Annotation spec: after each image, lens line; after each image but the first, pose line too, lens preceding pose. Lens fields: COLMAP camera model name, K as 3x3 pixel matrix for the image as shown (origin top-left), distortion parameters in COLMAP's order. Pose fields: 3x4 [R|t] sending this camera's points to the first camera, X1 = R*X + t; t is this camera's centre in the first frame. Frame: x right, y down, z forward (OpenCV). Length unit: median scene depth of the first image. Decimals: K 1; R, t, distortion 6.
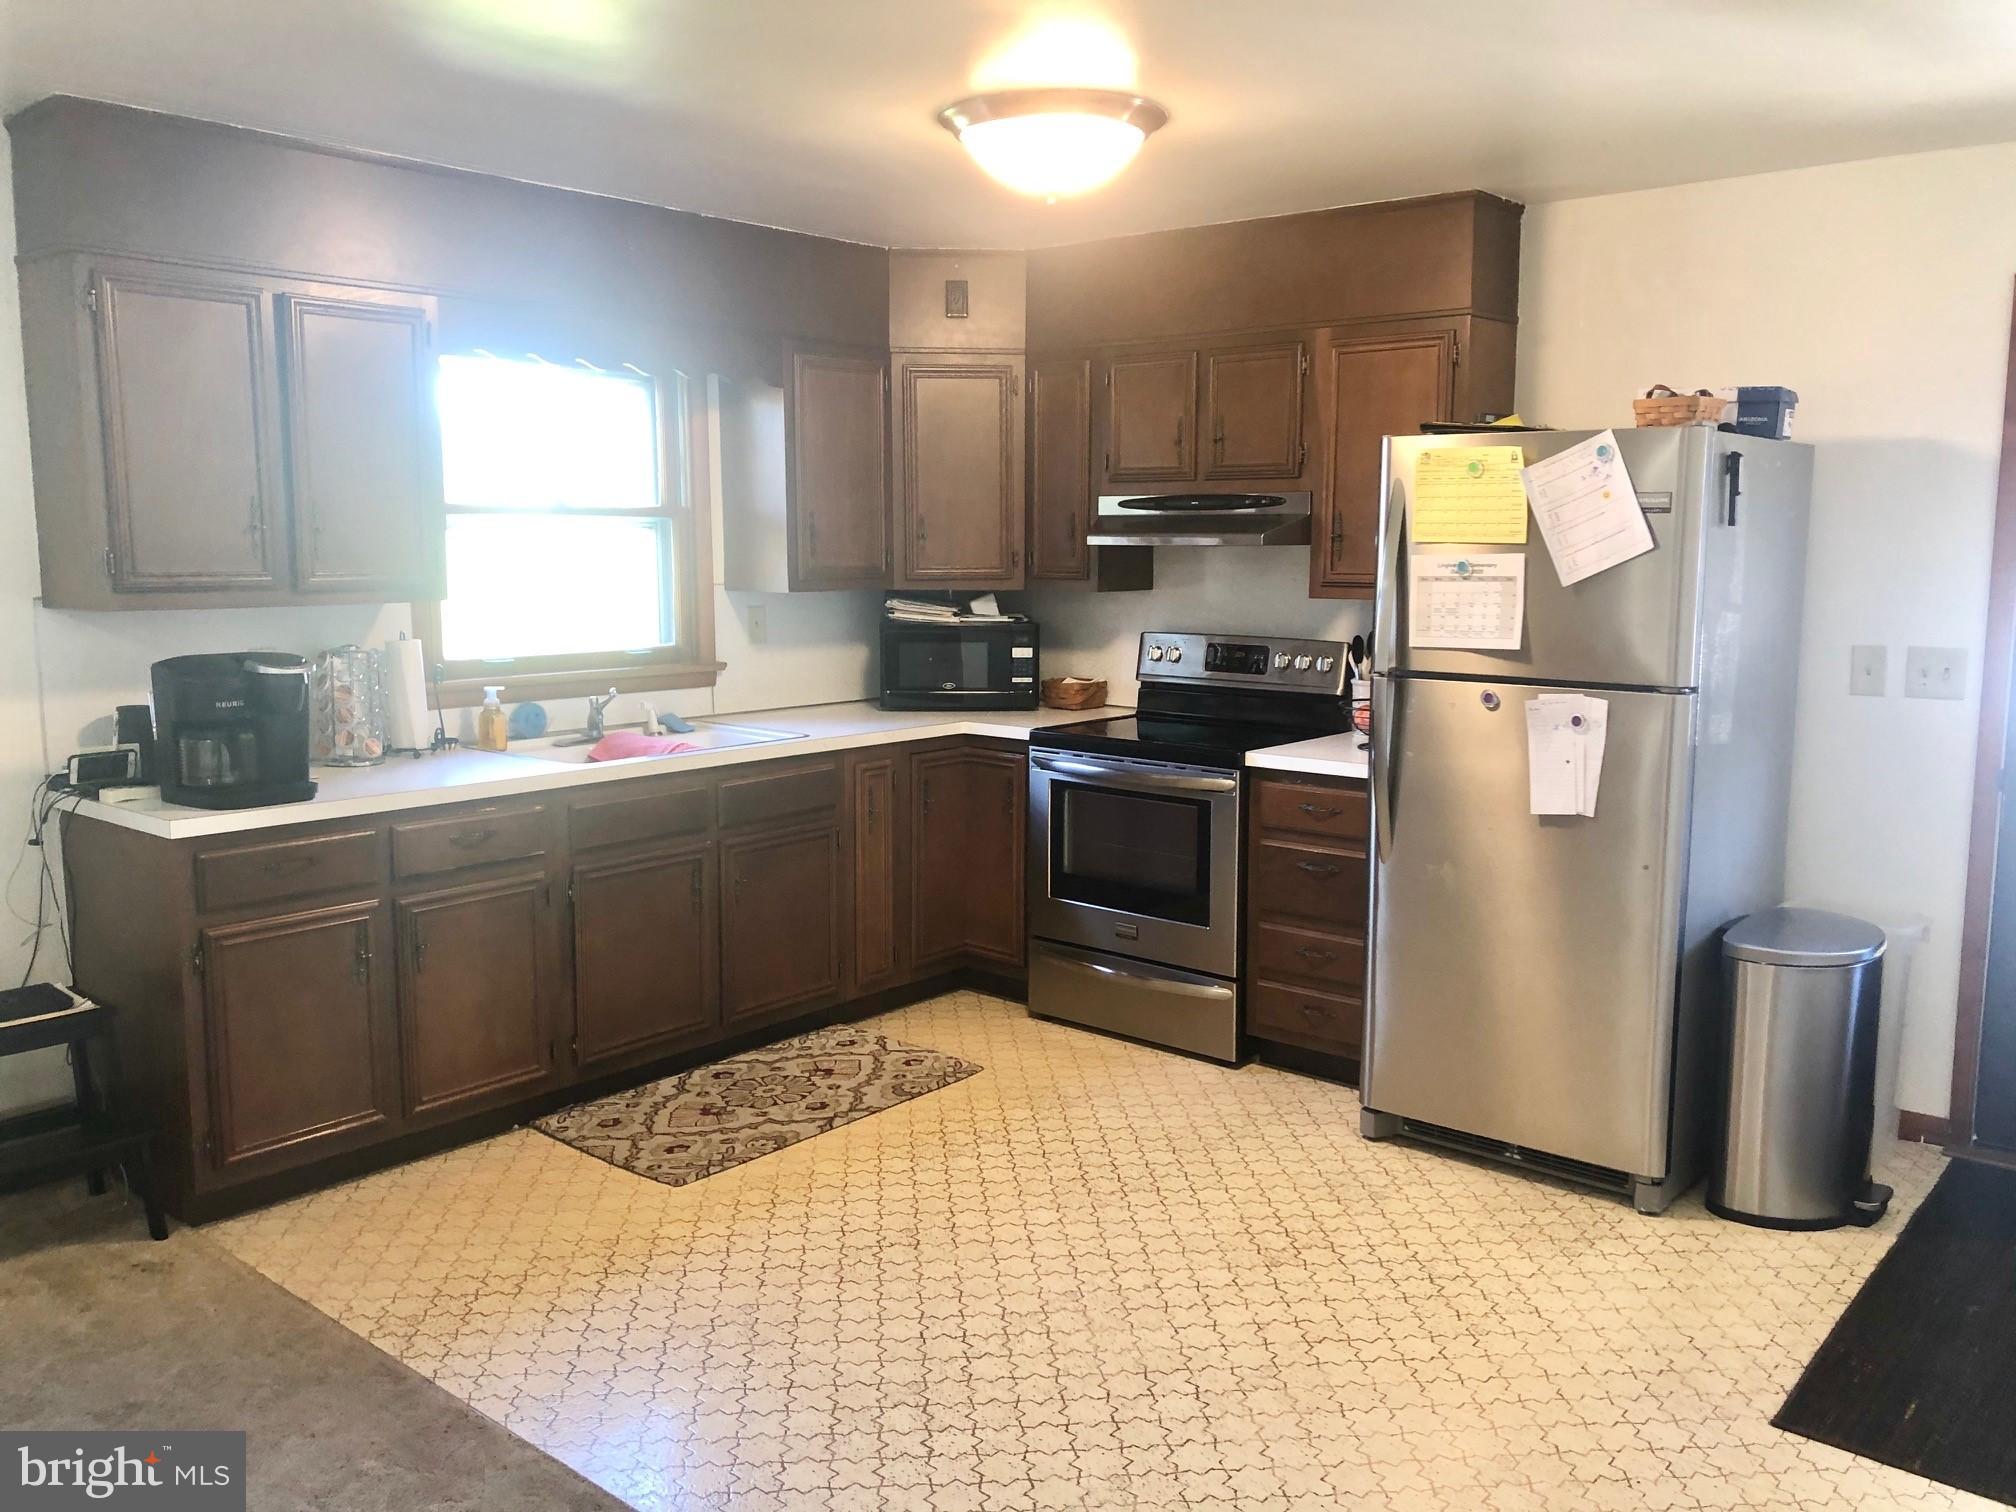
lens RADIAL K [[1677.8, 0, 1006.2], [0, 1677.8, 755.8], [0, 0, 1]] dist [0.035565, -0.028550]
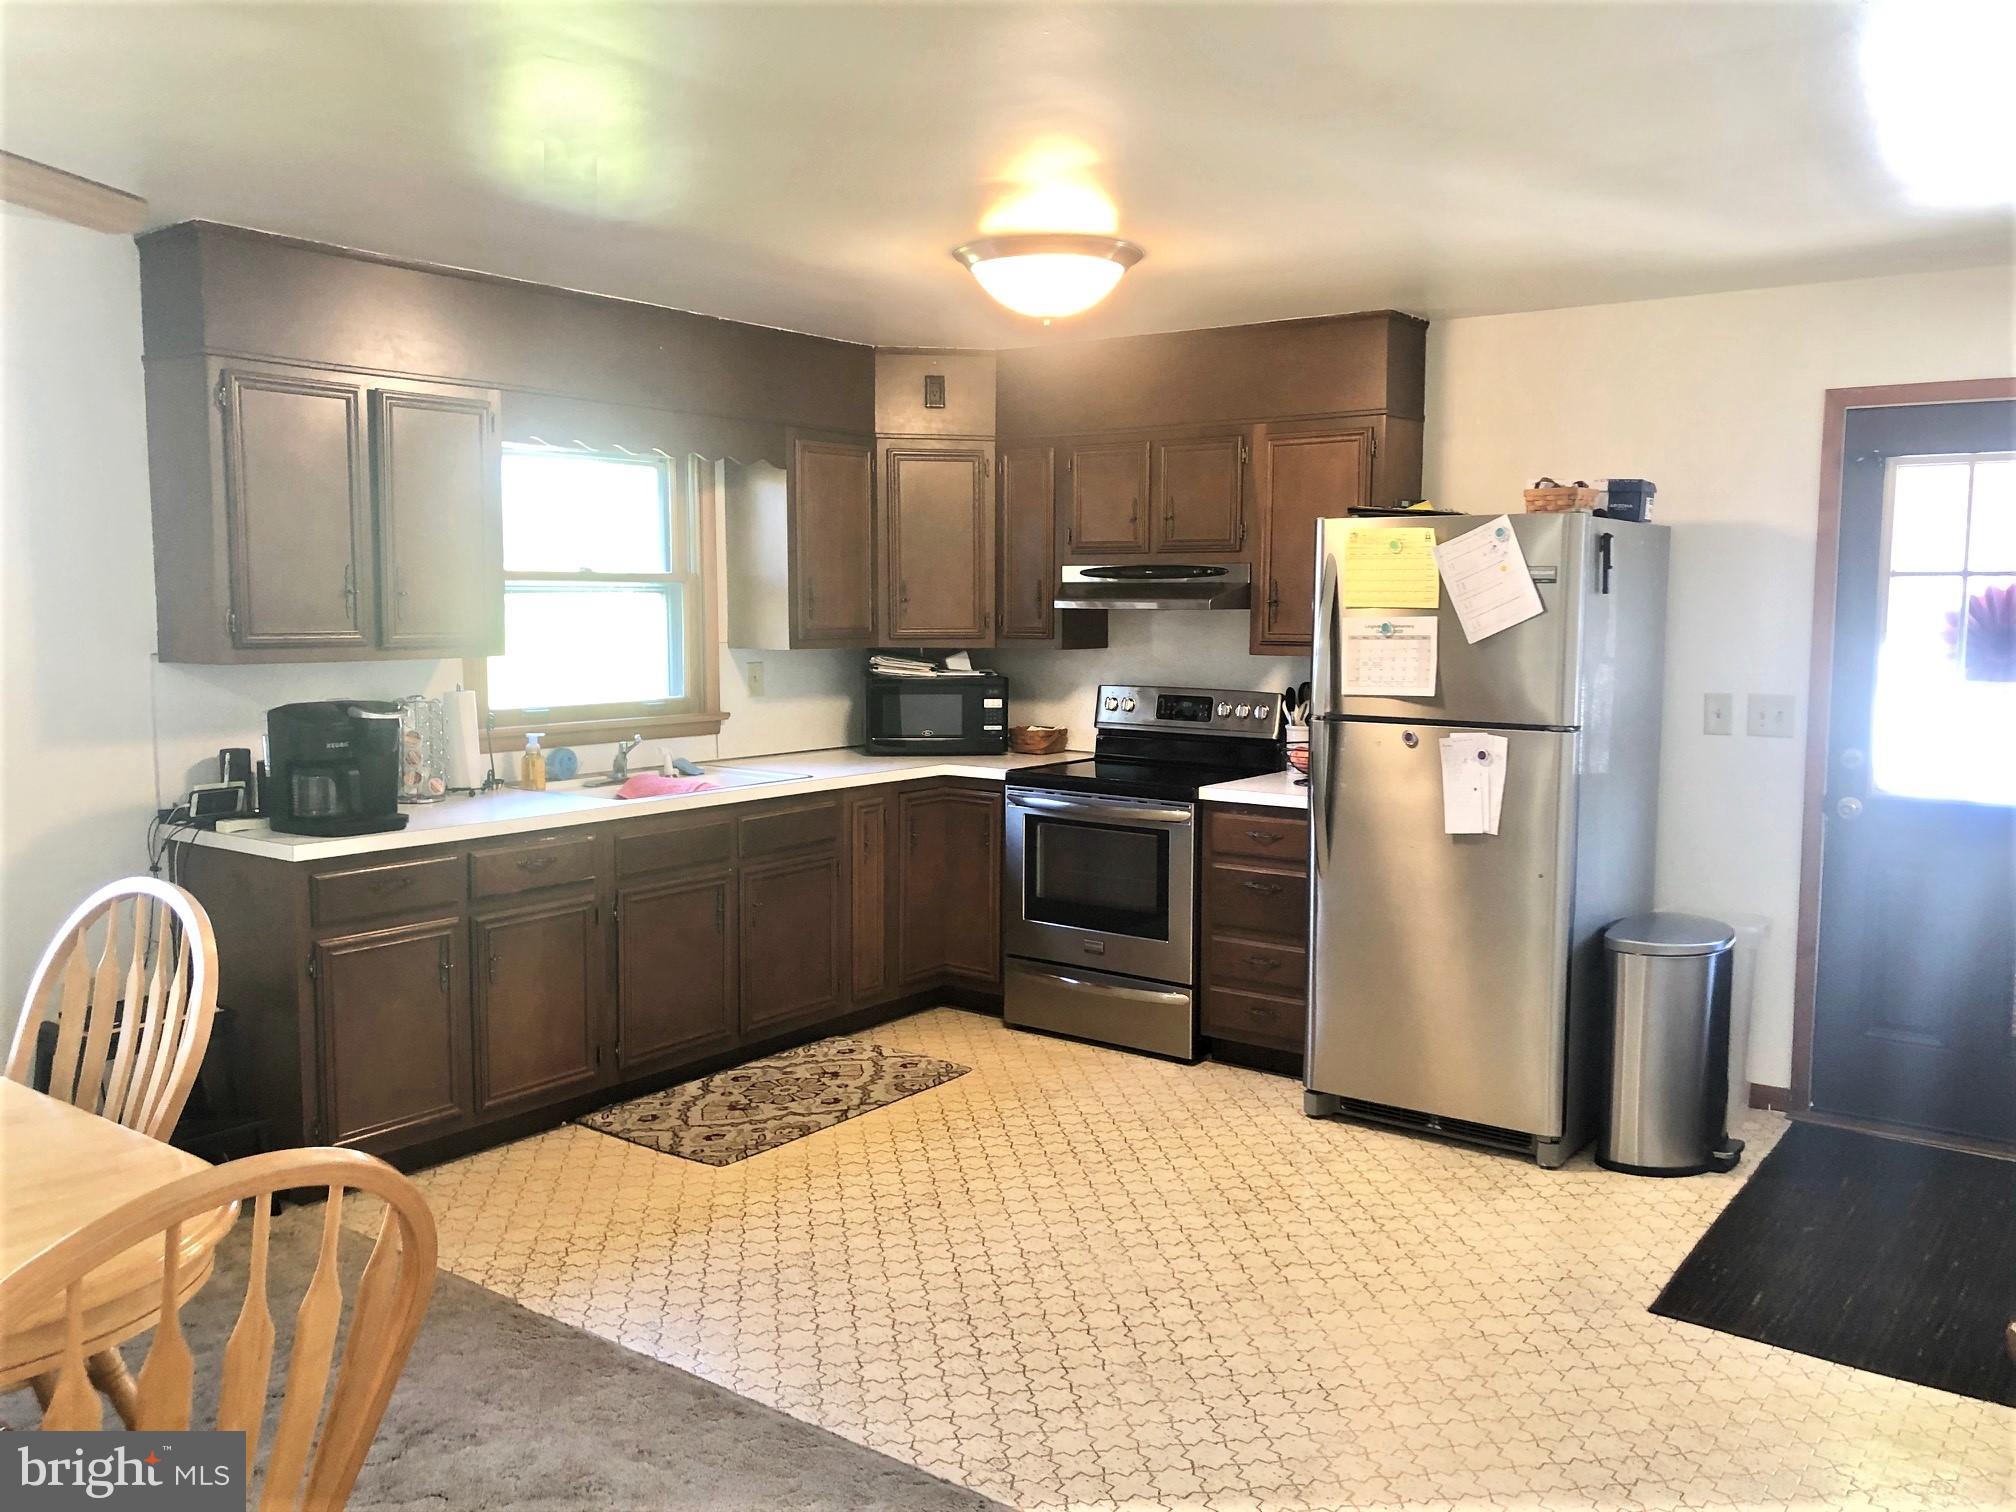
lens RADIAL K [[1677.8, 0, 1022.6], [0, 1677.8, 763.0], [0, 0, 1]] dist [0.035565, -0.028550]
pose [[0.997377, -0.005147, 0.072192, -0.070534], [0.007510, 0.999443, -0.032504, 0.020113], [-0.071985, 0.032961, 0.996861, -0.161327]]
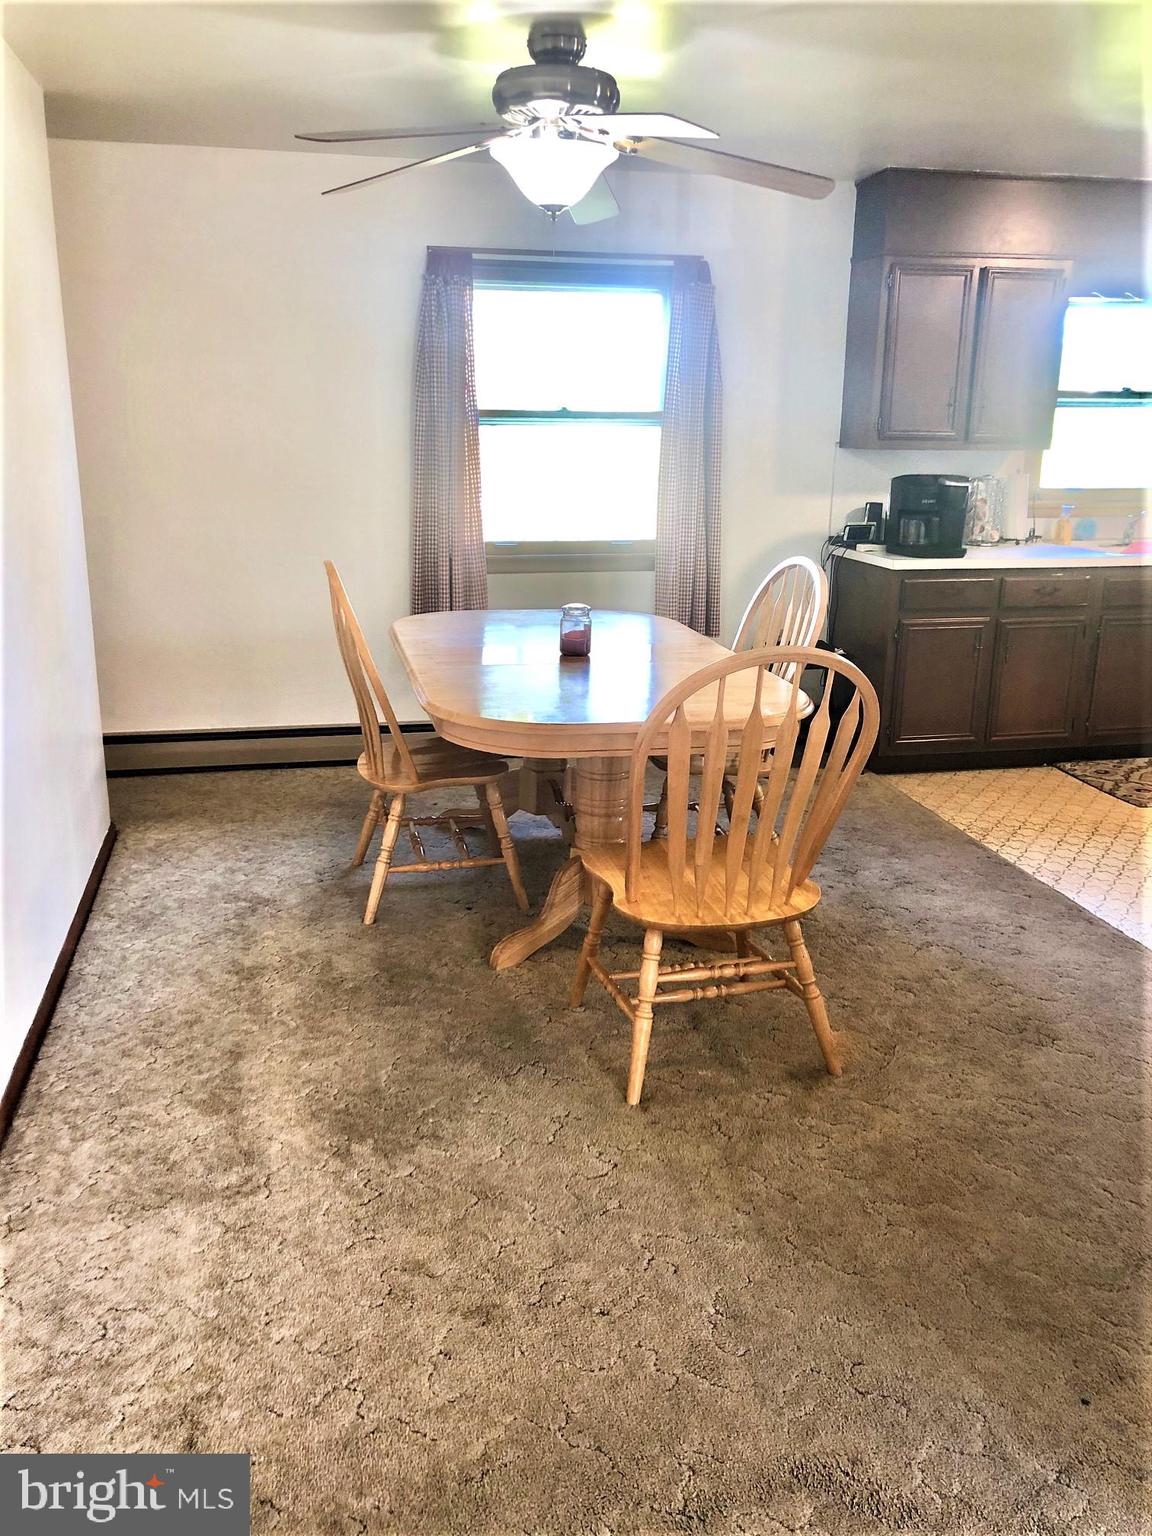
lens RADIAL K [[1278.3, 0, 575.6], [0, 1278.3, 765.2], [0, 0, 1]] dist [0.035565, -0.028550]
pose [[0.806355, 0.161944, -0.568828, 0.072166], [-0.088703, 0.984018, 0.154404, 0.065394], [0.584742, -0.074047, 0.807833, -0.359711]]
